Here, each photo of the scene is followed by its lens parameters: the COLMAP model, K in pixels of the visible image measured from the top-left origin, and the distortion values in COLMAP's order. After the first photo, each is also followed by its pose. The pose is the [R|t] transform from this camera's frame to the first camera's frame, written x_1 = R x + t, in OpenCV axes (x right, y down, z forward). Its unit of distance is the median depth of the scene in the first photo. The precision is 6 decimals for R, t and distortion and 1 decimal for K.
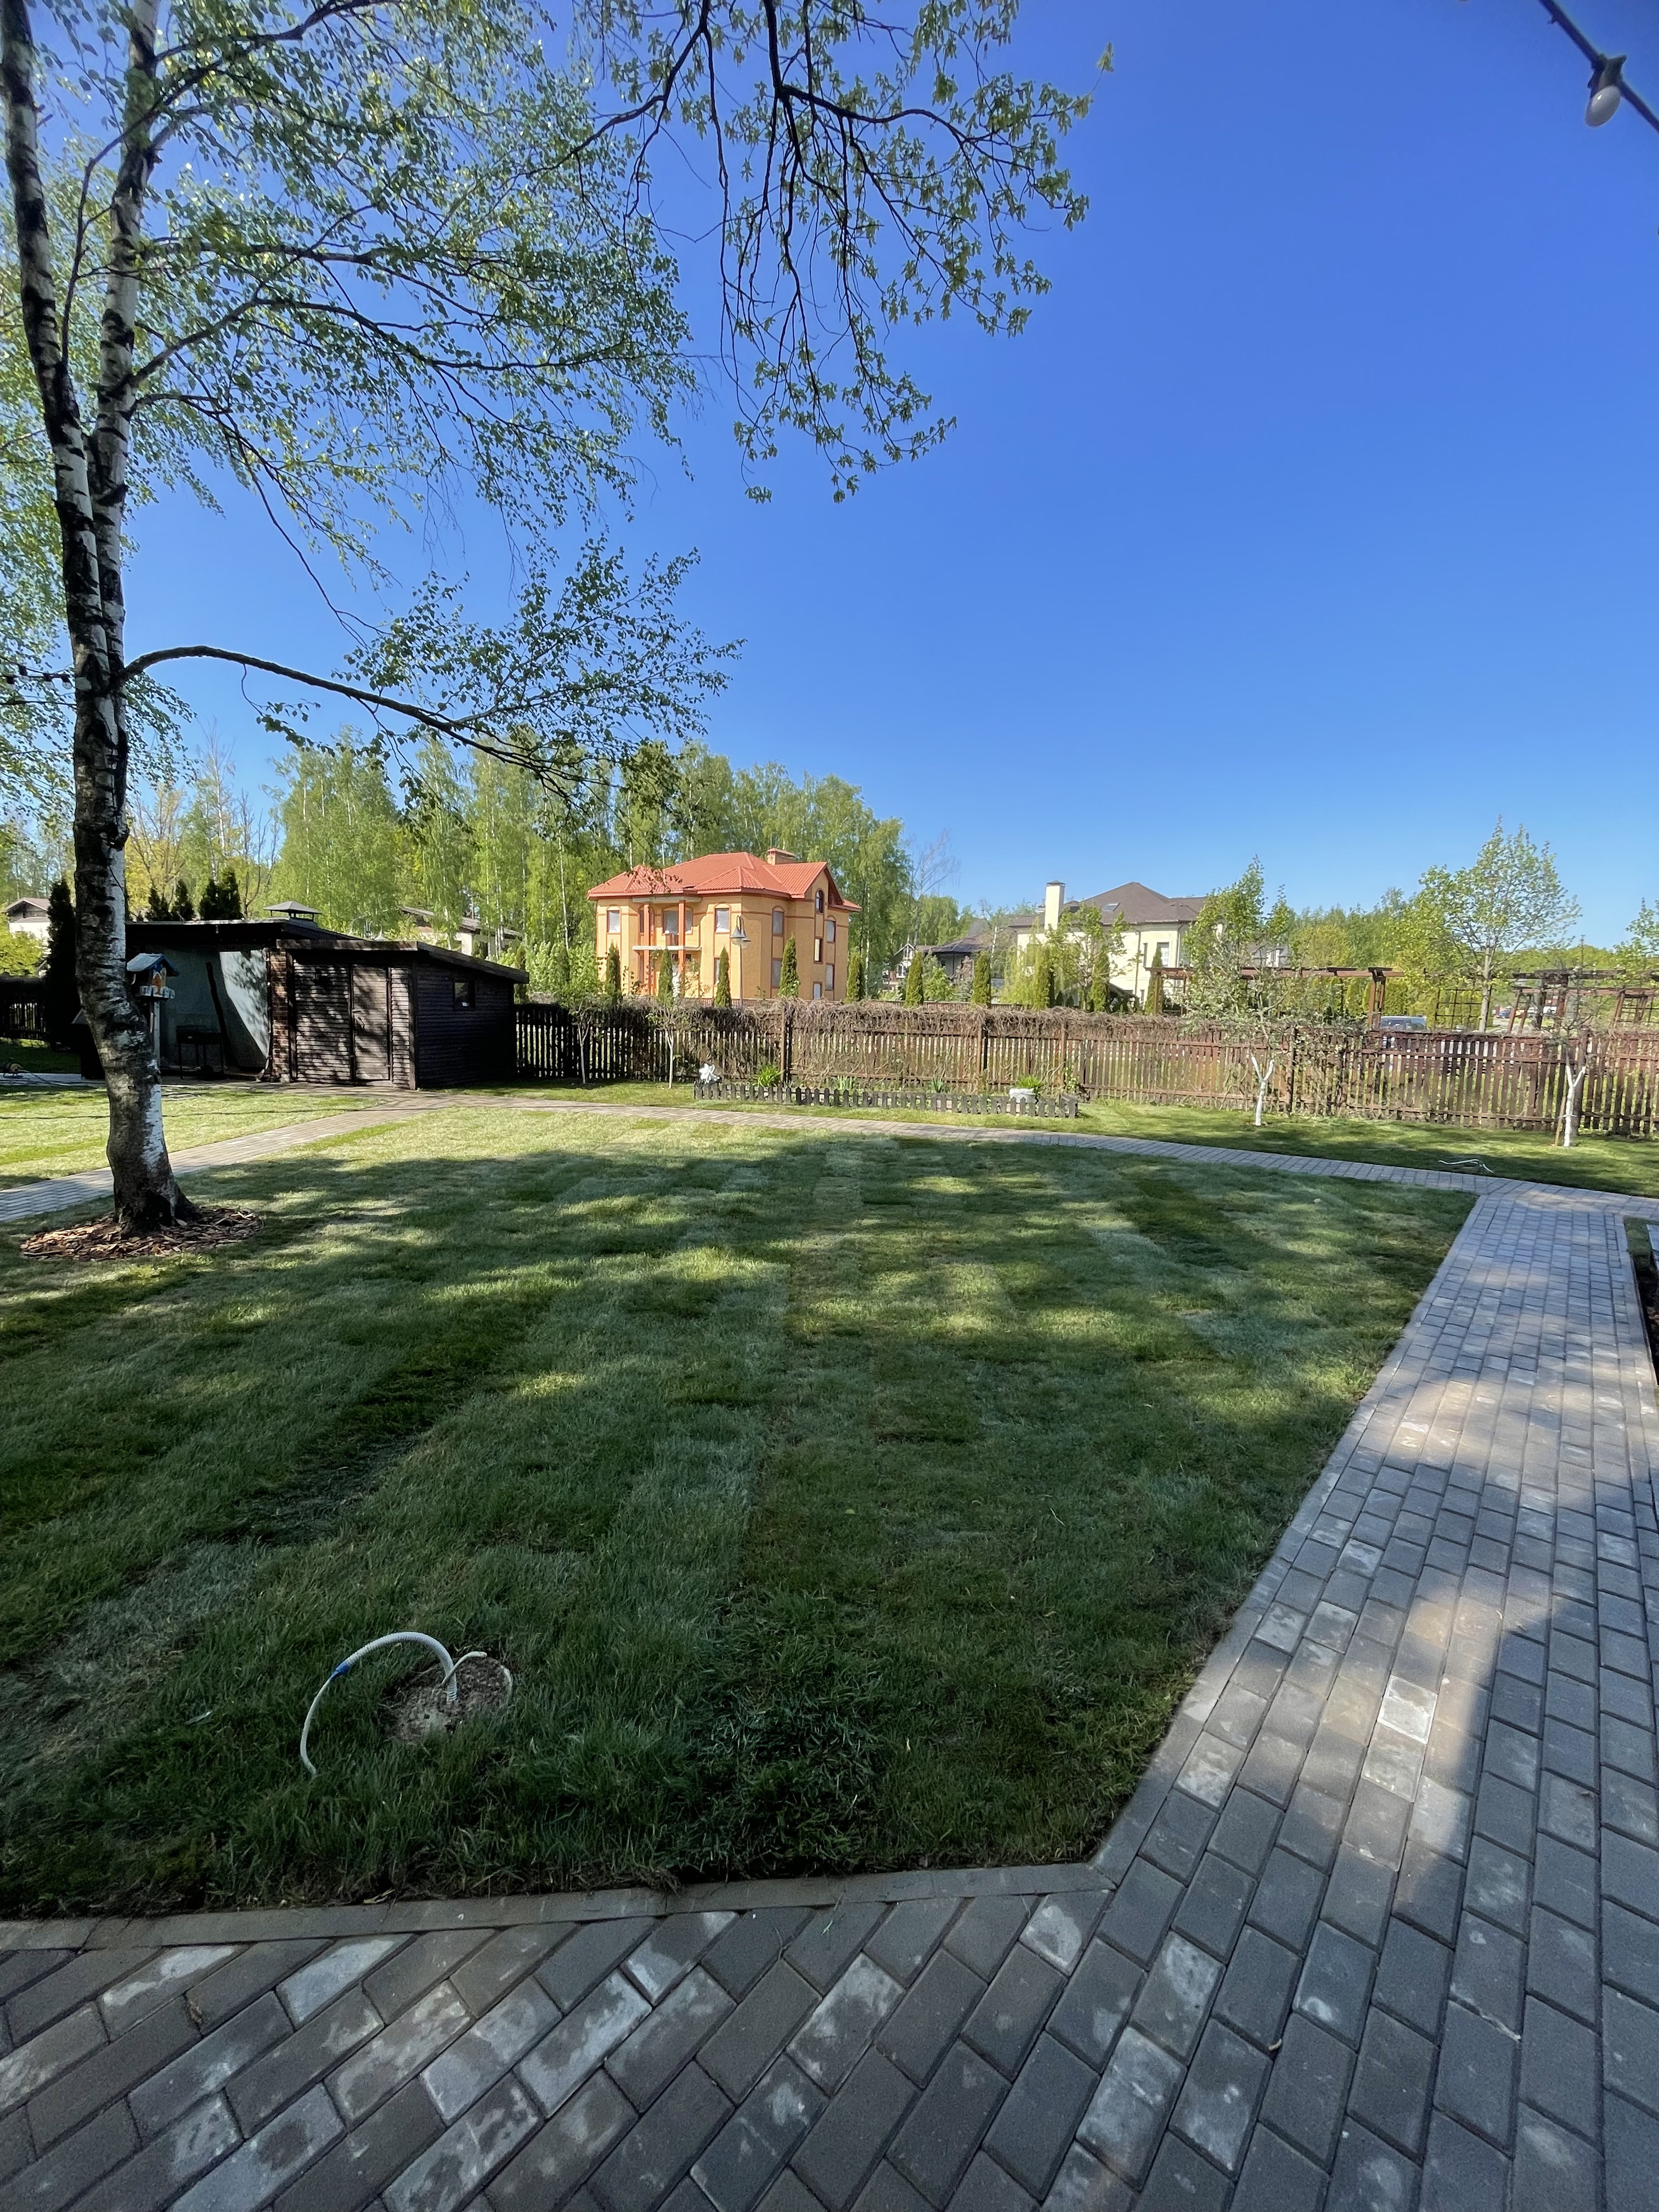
lens RADIAL K [[884.7, 0, 829.5], [0, 884.7, 1106.0], [0, 0, 1]] dist [0.000075, 0.000492]
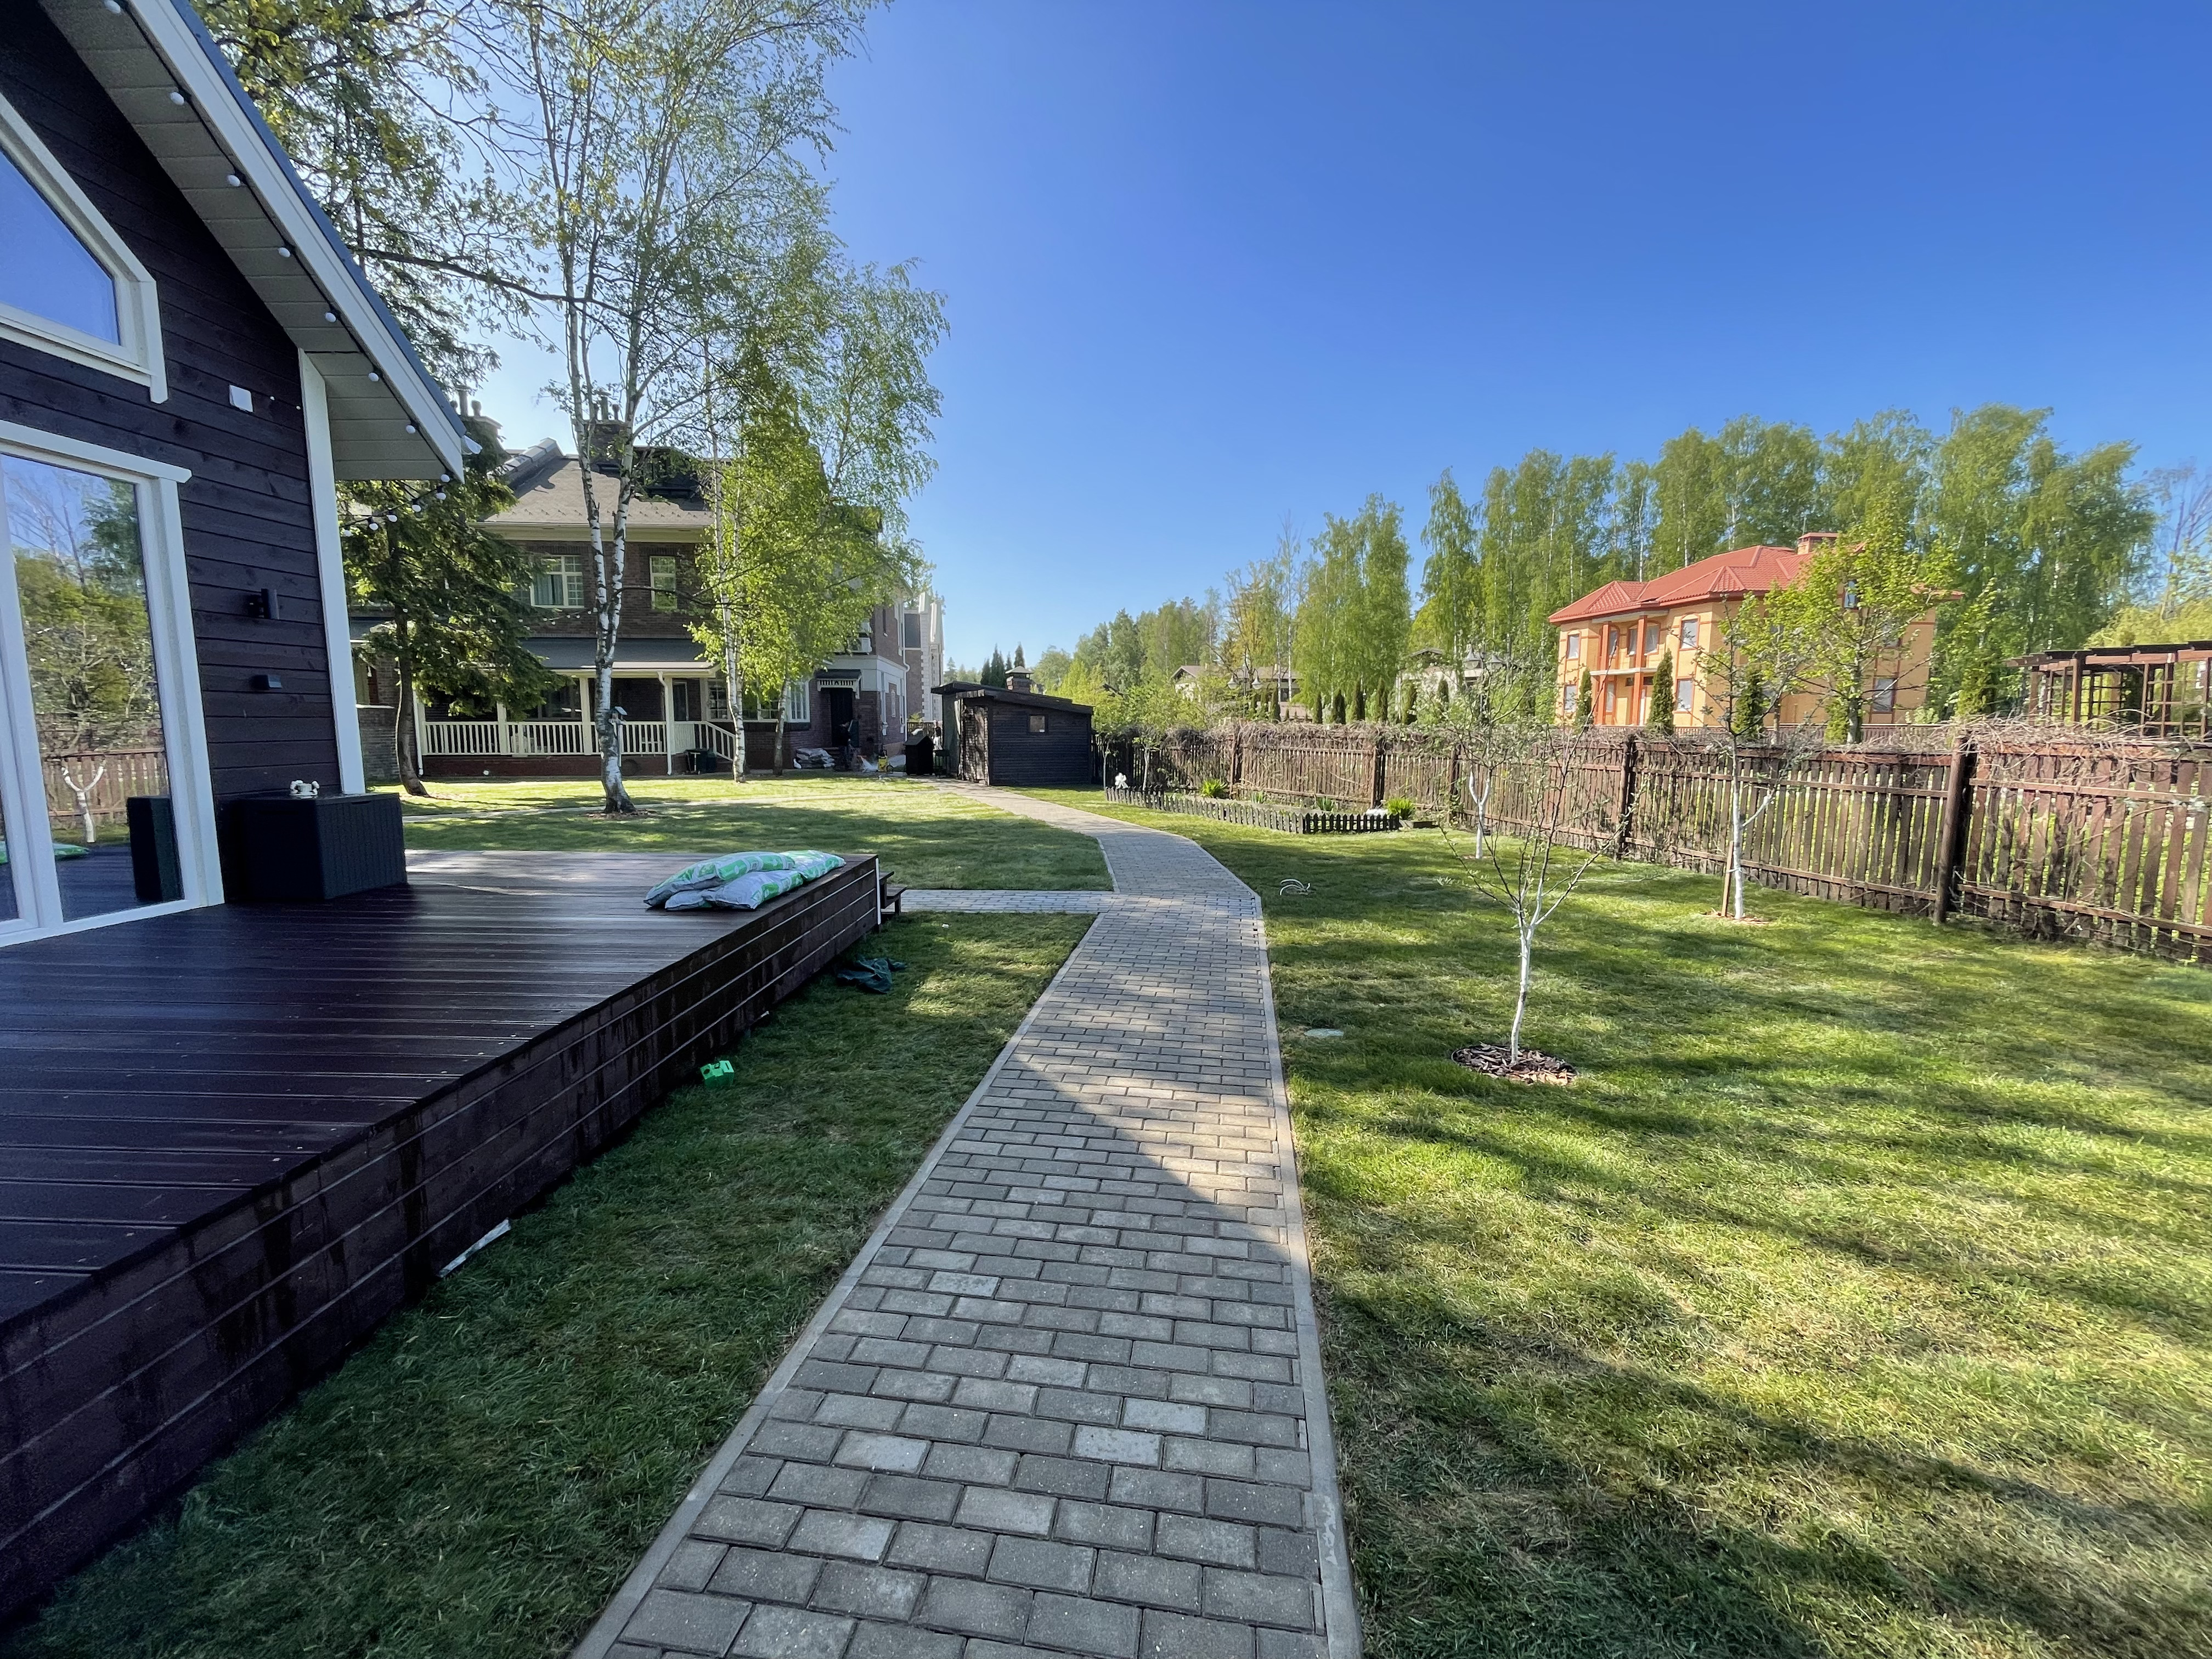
lens RADIAL K [[884.7, 0, 1106.0], [0, 884.7, 829.5], [0, 0, 1]] dist [0.000075, 0.000492]
pose [[0.622179, 0.069214, -0.779809, 0.196656], [-0.081123, 0.996422, 0.023715, 0.000641], [0.778661, 0.048505, 0.625568, 0.048408]]
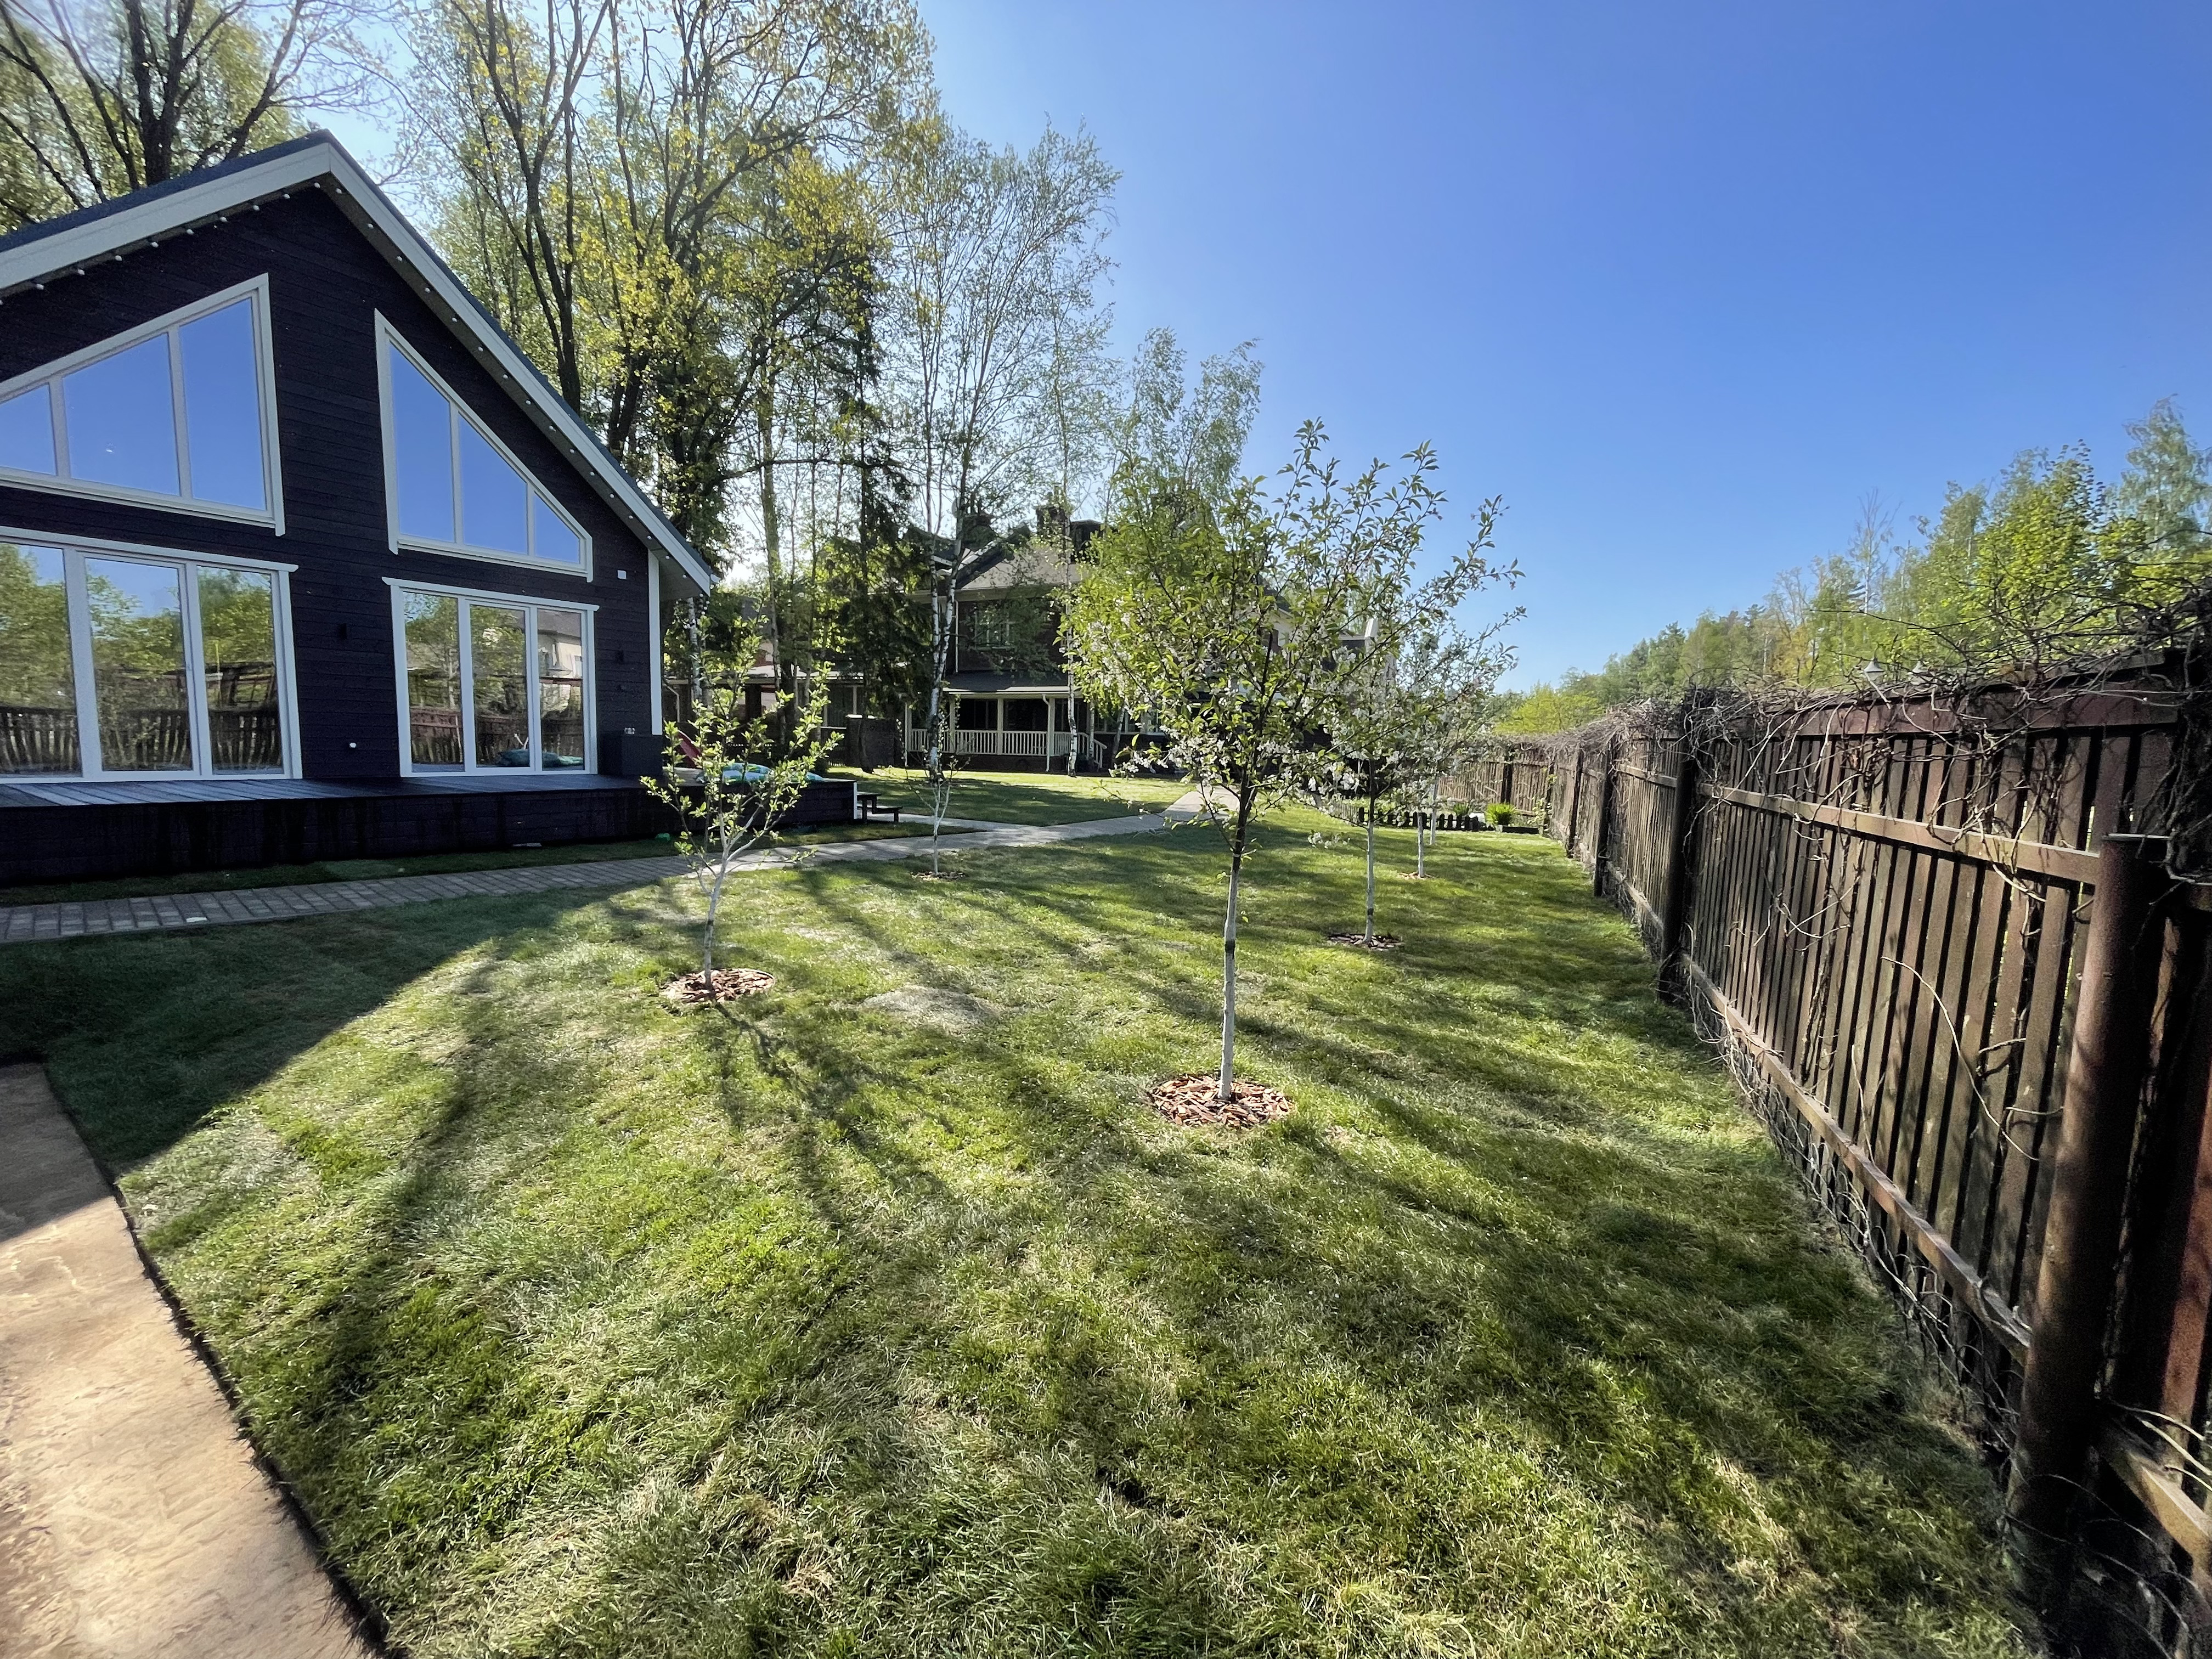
lens RADIAL K [[870.6, 0, 1105.6], [0, 870.6, 888.5], [0, 0, 1]] dist [-0.002954, -0.000231]
pose [[0.096670, 0.143990, -0.984846, 0.294915], [-0.149326, 0.980379, 0.128680, -0.001717], [0.984051, 0.134623, 0.116275, 0.127514]]
